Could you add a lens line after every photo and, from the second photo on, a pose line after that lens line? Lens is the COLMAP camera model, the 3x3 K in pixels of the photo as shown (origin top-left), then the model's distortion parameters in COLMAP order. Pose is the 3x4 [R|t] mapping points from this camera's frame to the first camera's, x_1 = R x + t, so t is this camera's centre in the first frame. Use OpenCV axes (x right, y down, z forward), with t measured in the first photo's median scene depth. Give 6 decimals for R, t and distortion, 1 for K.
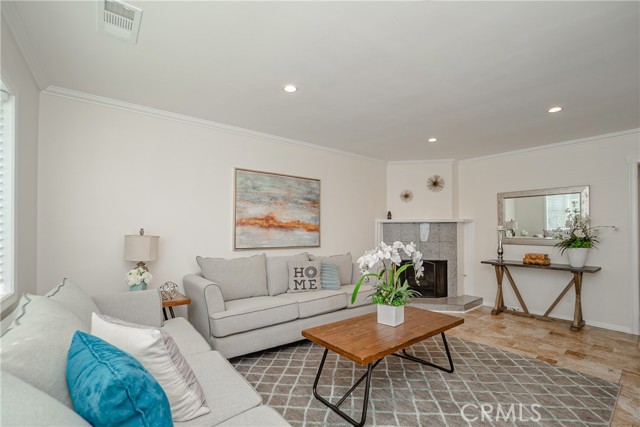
lens RADIAL K [[284.8, 0, 318.9], [0, 284.8, 216.7], [0, 0, 1]] dist [-0.063844, 0.022147]
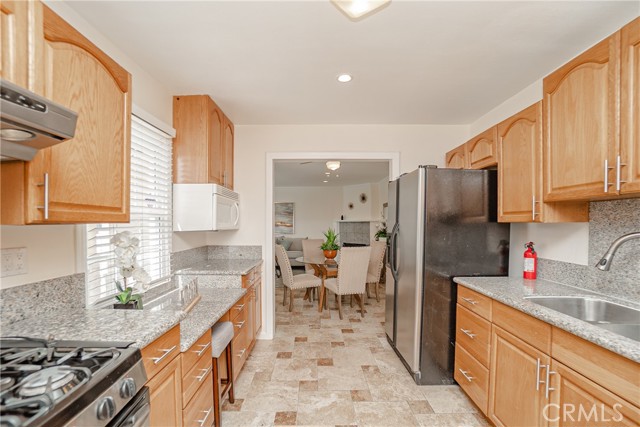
lens RADIAL K [[284.8, 0, 318.9], [0, 284.8, 216.7], [0, 0, 1]] dist [-0.063844, 0.022147]
pose [[0.786289, -0.015094, -0.617675, 1.598596], [0.029930, 0.999458, 0.013676, -0.052039], [0.617134, -0.029241, 0.786315, -0.606249]]
